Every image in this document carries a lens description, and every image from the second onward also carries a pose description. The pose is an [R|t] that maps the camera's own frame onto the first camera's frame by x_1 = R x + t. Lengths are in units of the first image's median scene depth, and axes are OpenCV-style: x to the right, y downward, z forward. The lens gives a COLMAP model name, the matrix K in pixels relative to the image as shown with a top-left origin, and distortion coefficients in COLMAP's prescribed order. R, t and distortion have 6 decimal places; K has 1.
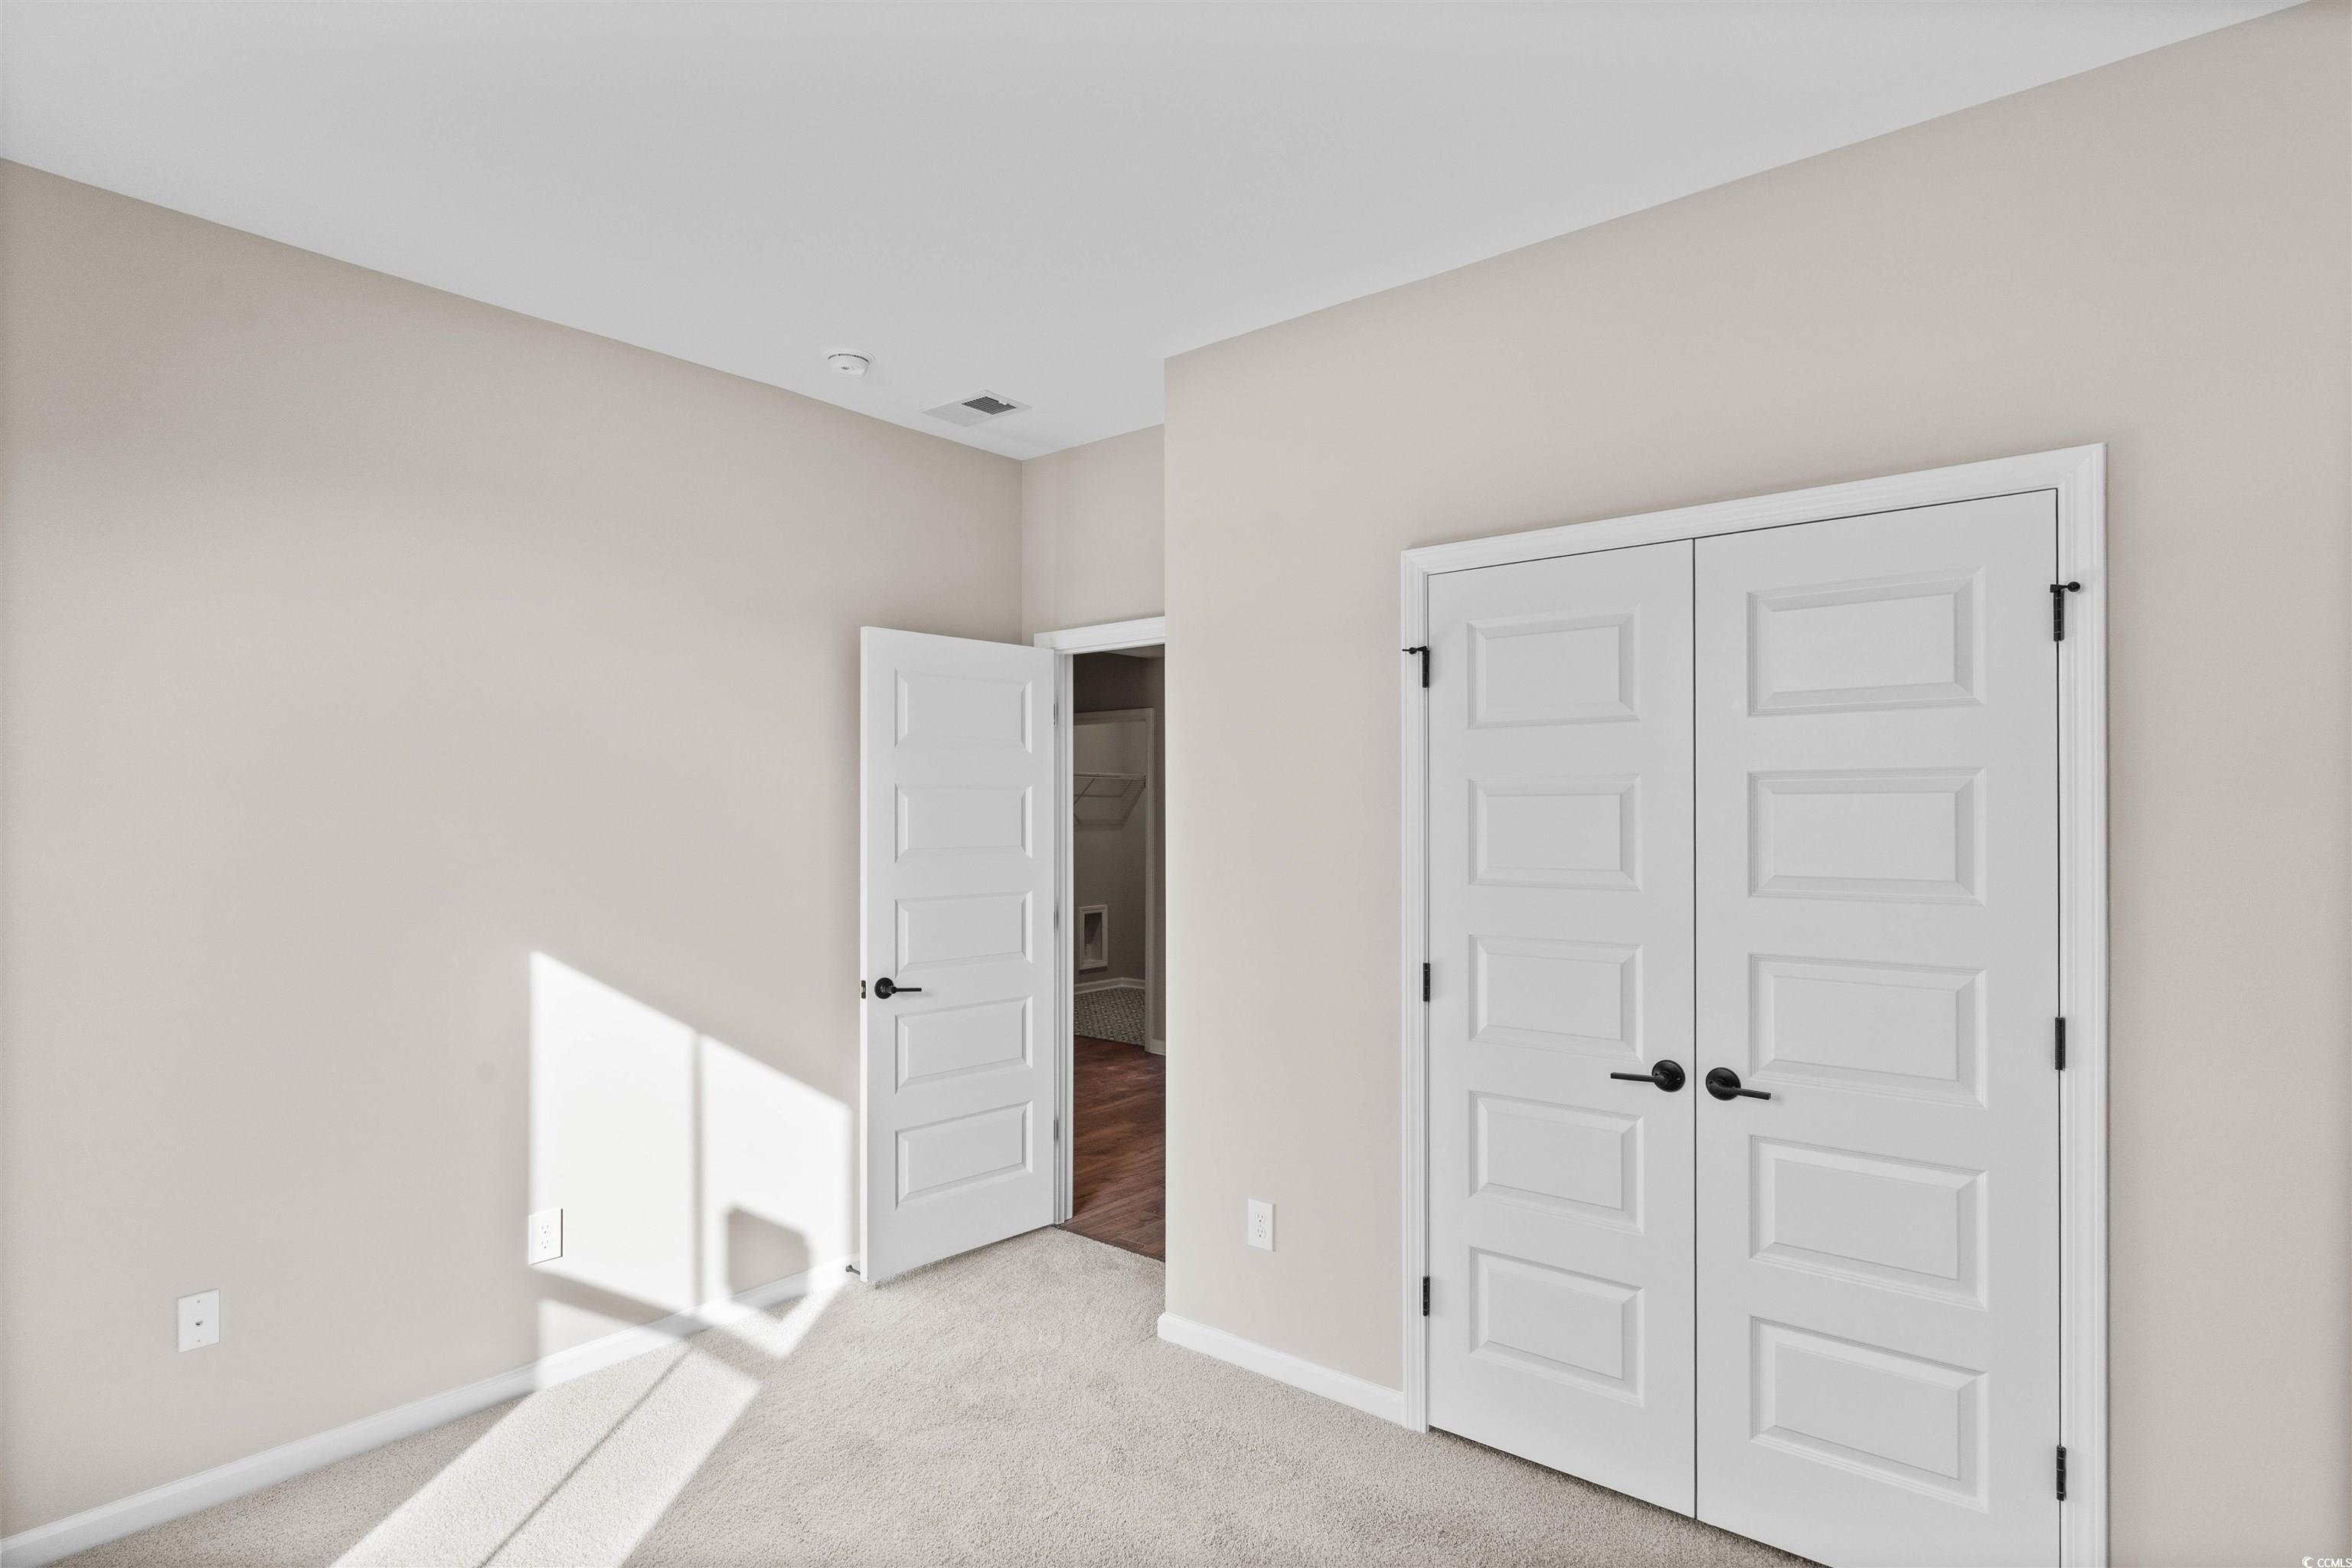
lens RADIAL K [[1229.1, 0, 1175.2], [0, 1229.1, 816.3], [0, 0, 1]] dist [-0.000359, -0.000270]
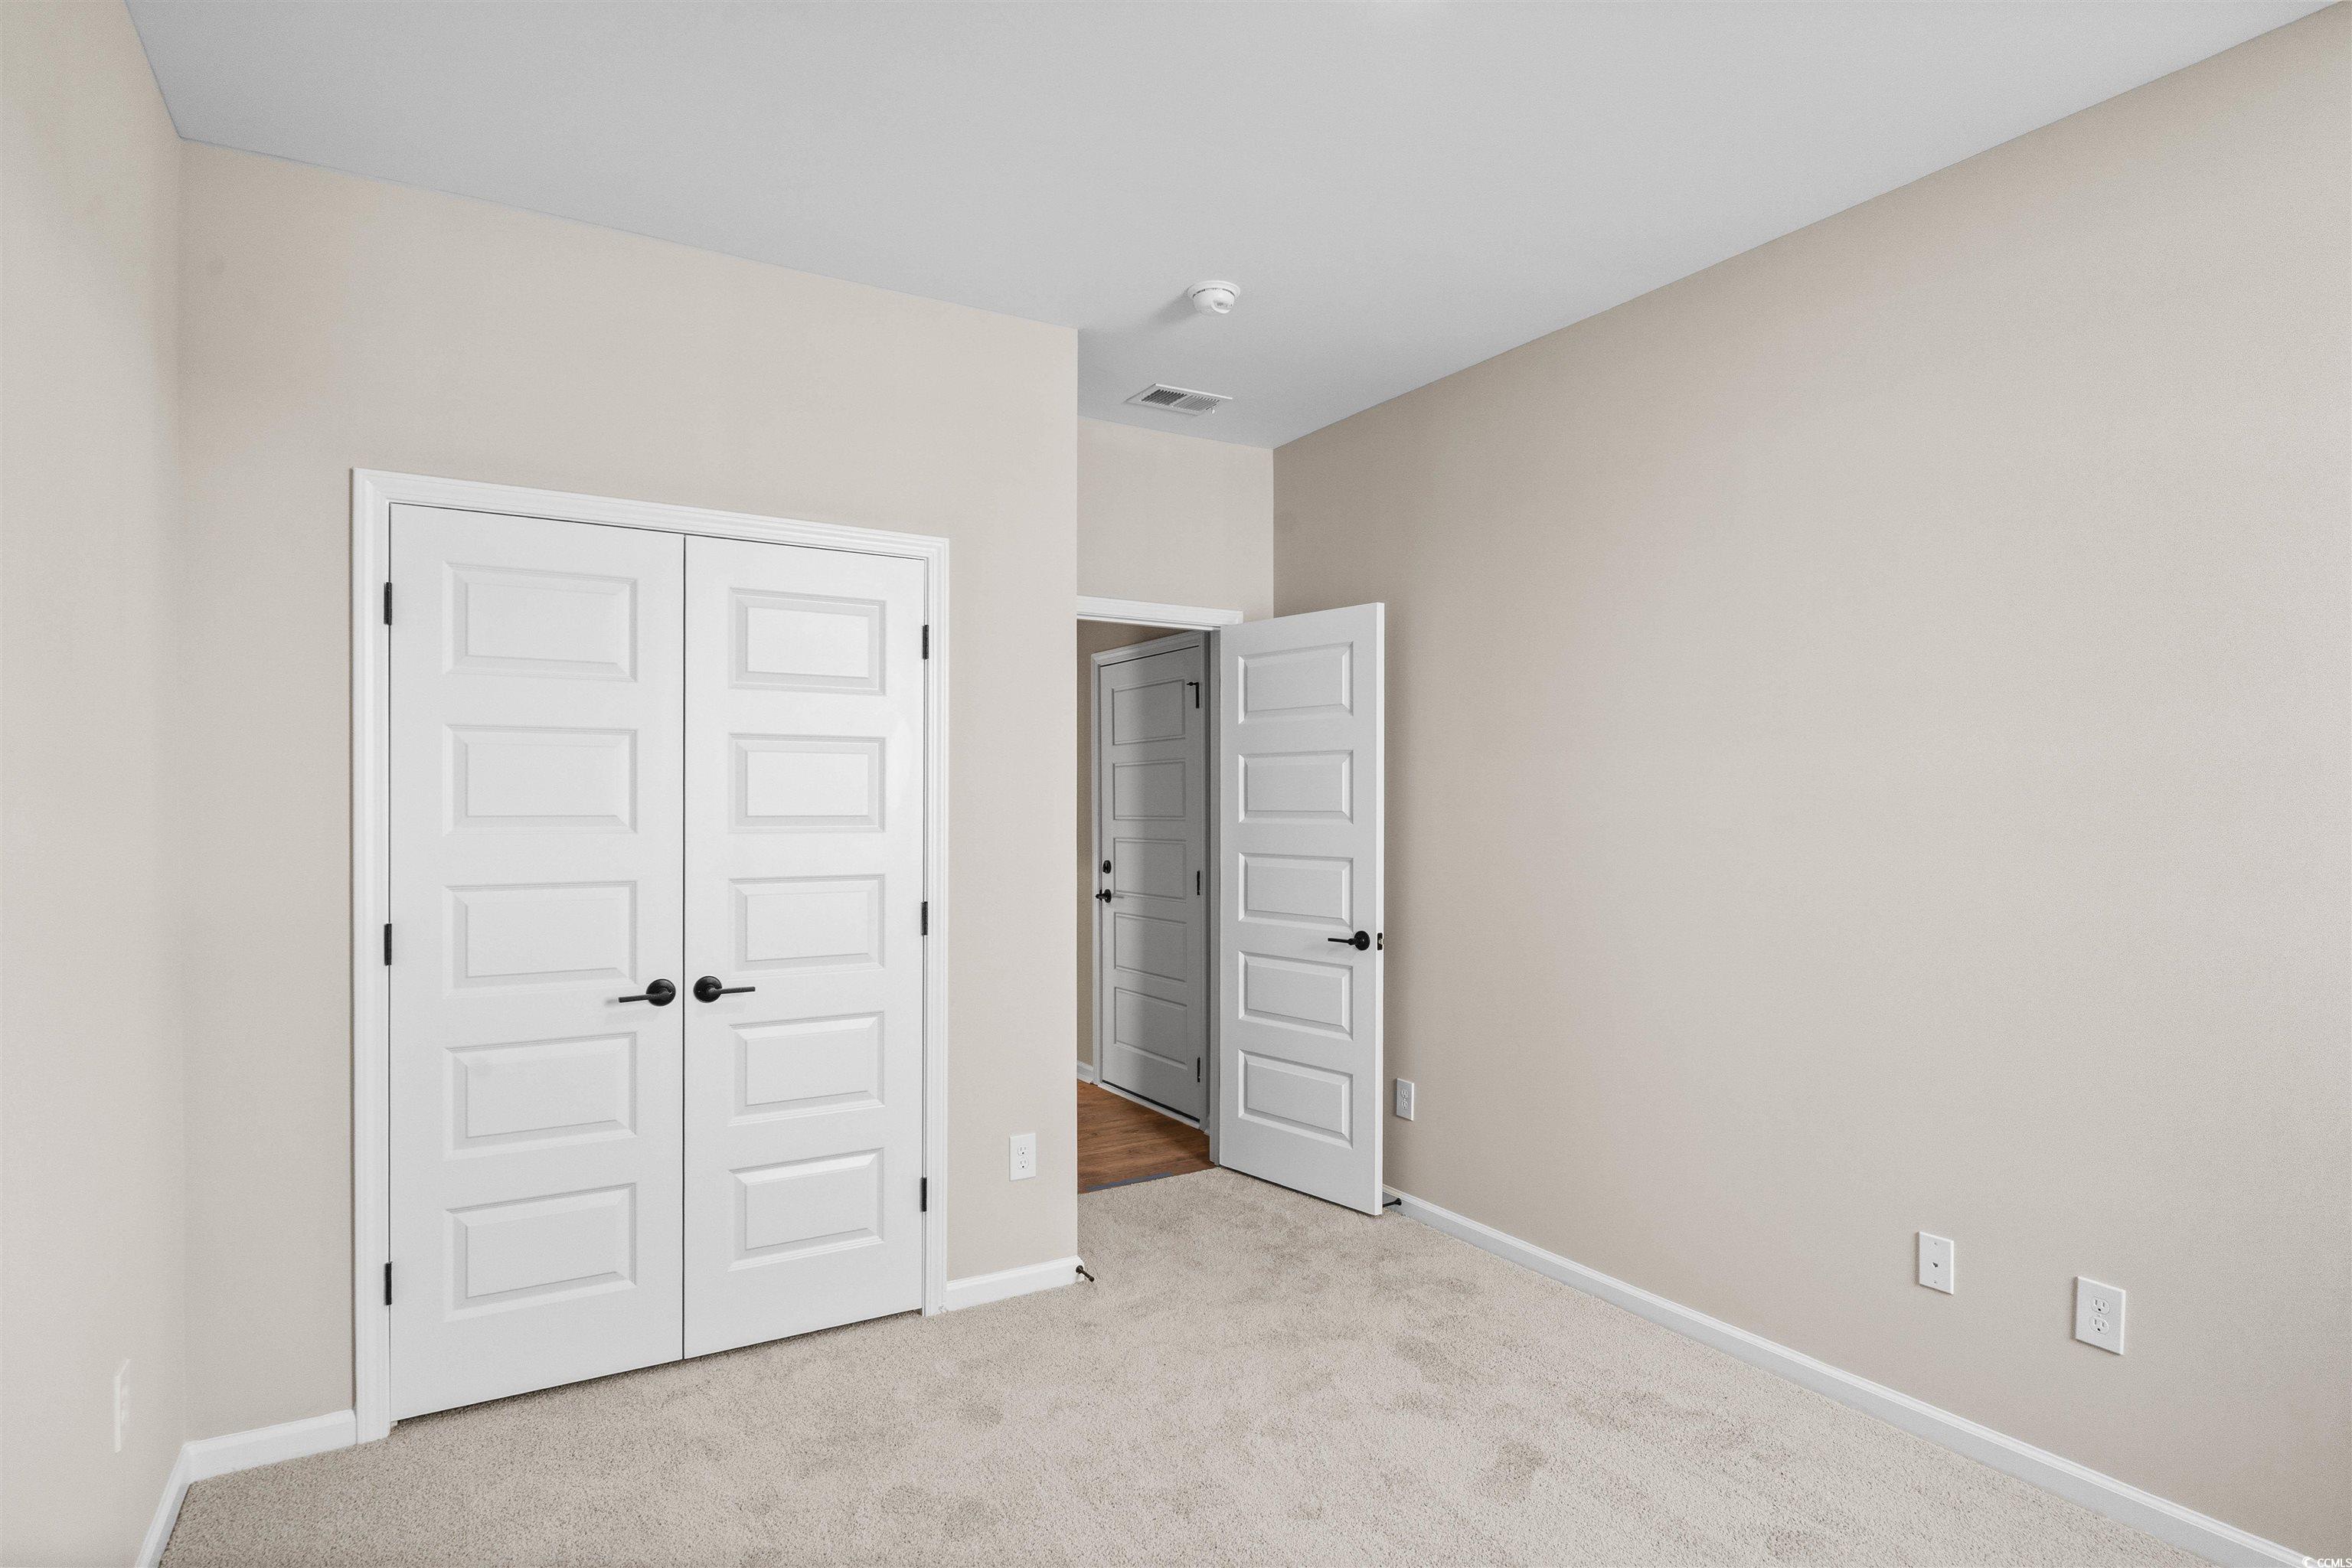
lens RADIAL K [[1229.1, 0, 1175.2], [0, 1229.1, 816.3], [0, 0, 1]] dist [-0.000359, -0.000270]
pose [[0.320004, -0.004512, 0.947405, -0.552710], [-0.003822, 0.999974, 0.006054, 0.037440], [-0.947408, -0.005559, 0.319979, 0.176308]]
